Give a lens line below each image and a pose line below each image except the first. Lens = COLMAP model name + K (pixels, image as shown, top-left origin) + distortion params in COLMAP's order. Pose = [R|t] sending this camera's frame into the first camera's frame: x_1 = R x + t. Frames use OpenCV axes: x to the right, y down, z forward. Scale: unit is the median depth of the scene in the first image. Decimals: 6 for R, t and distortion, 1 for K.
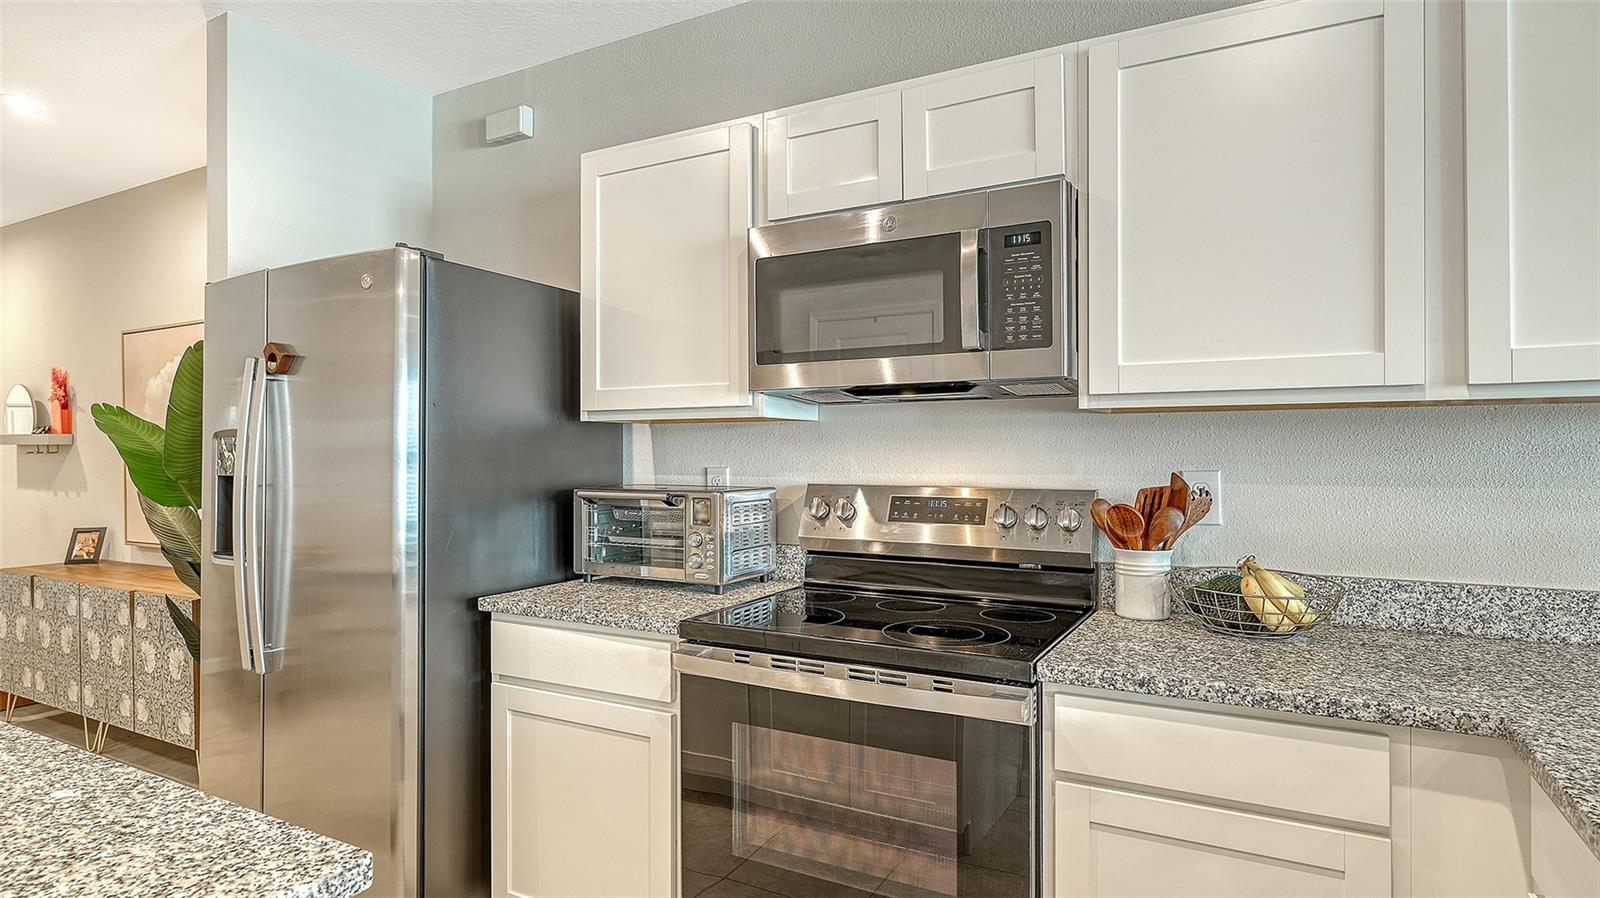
lens RADIAL K [[846.7, 0, 771.9], [0, 846.7, 453.2], [0, 0, 1]] dist [-0.012679, 0.004703]
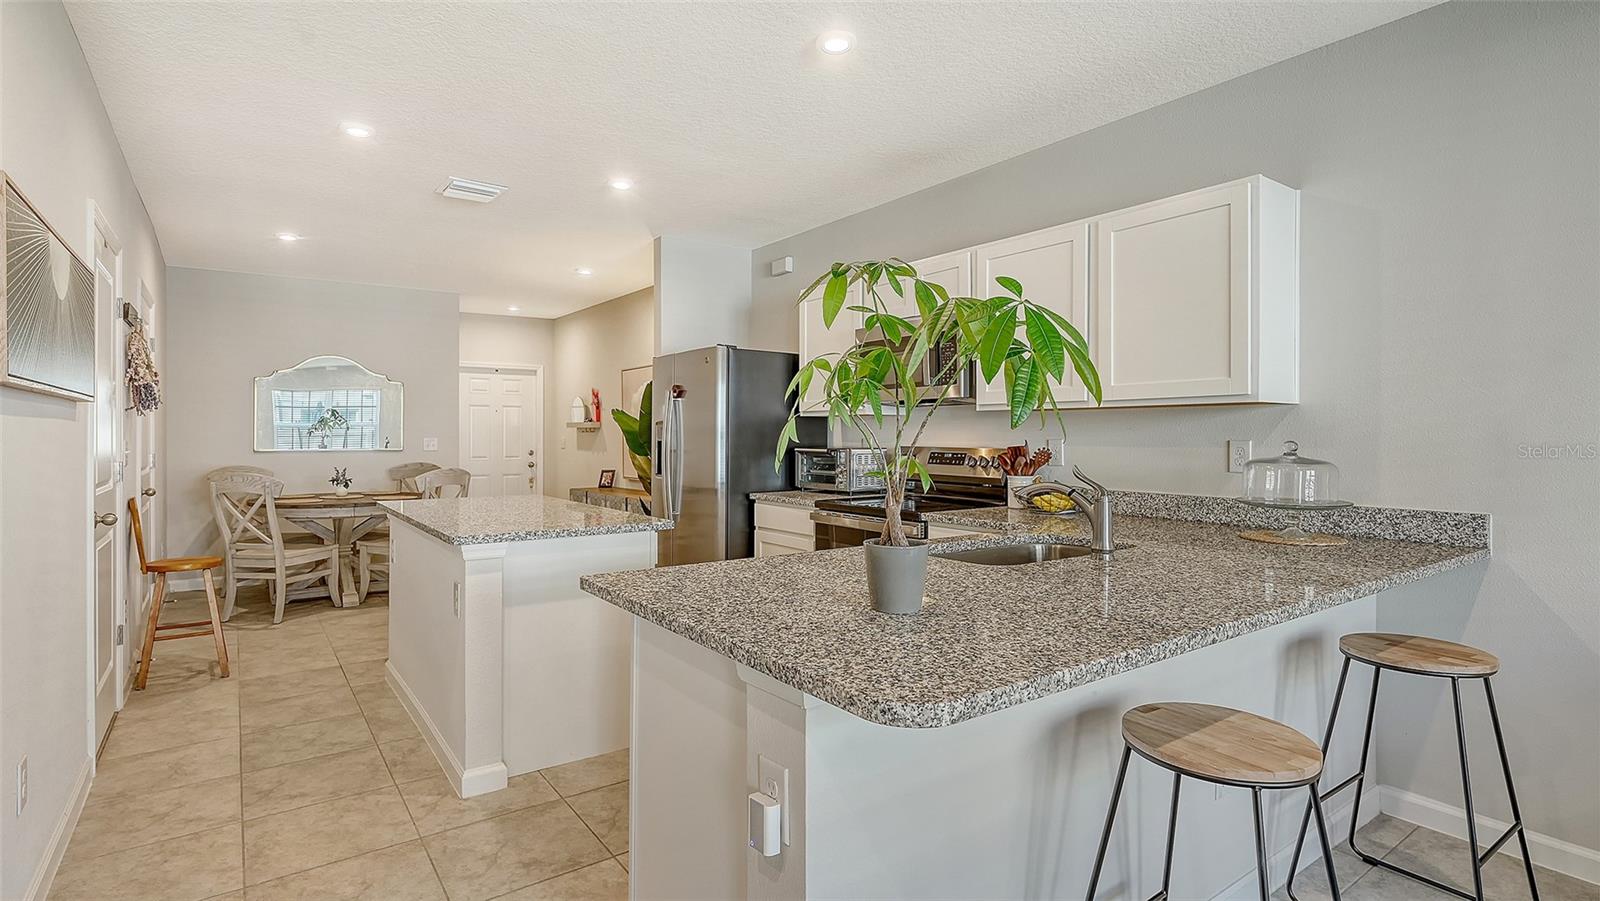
lens RADIAL K [[764.4, 0, 793.8], [0, 764.4, 437.4], [0, 0, 1]] dist [0.004059, 0.001453]
pose [[0.908197, 0.002312, -0.418536, 0.646440], [-0.000168, 0.999987, 0.005159, 0.007087], [0.418542, -0.004615, 0.908185, -0.862616]]
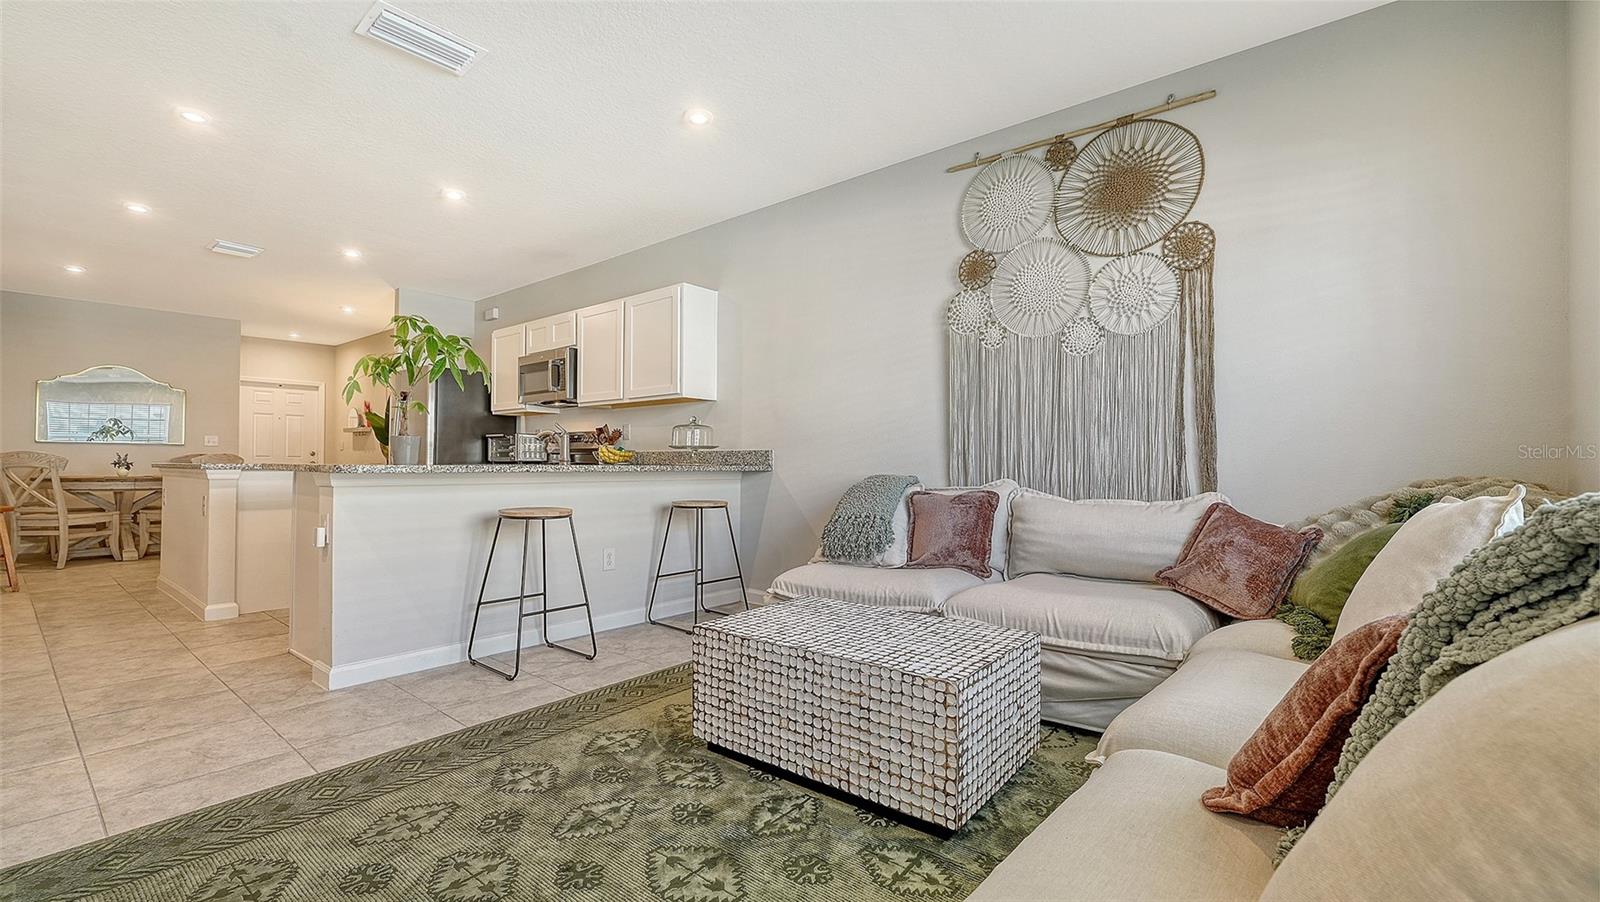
lens RADIAL K [[672.9, 0, 795.3], [0, 672.9, 458.0], [0, 0, 1]] dist [-0.002064, 0.001284]
pose [[0.983354, 0.000199, -0.181702, 1.557450], [-0.001721, 0.999965, -0.008224, 0.168296], [0.181694, 0.008400, 0.983319, -1.479034]]
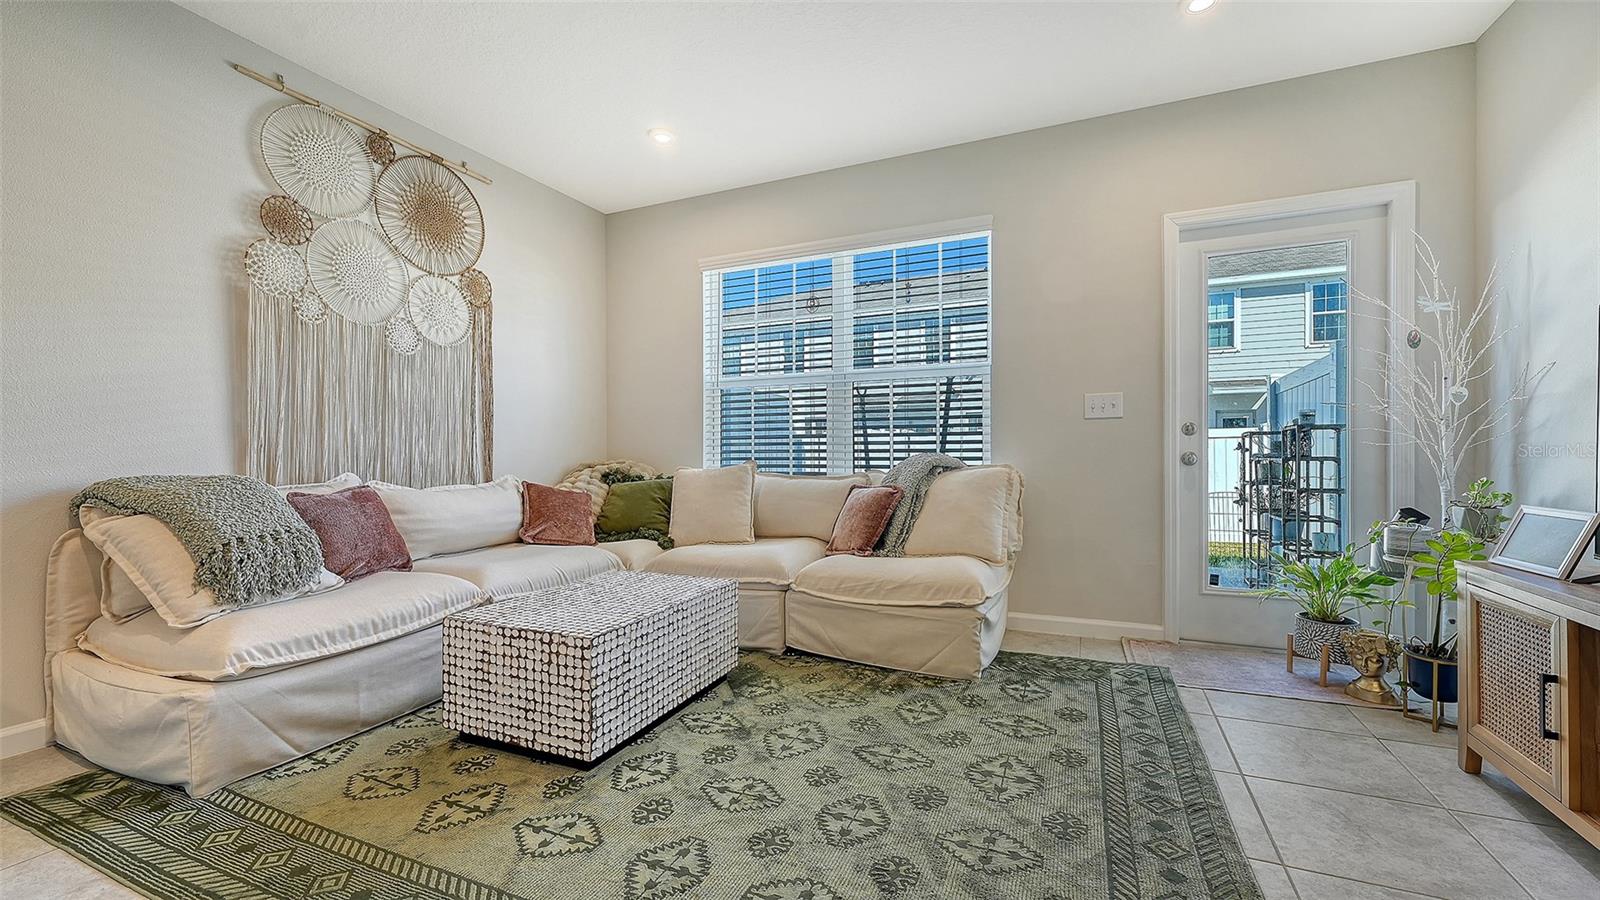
lens RADIAL K [[644.5, 0, 803.4], [0, 644.5, 450.0], [0, 0, 1]] dist [-0.000222, 0.001974]
pose [[-0.089990, -0.000454, 0.995943, 0.303274], [0.005050, 0.999987, 0.000912, 0.159019], [-0.995930, 0.005111, -0.089987, -0.697861]]
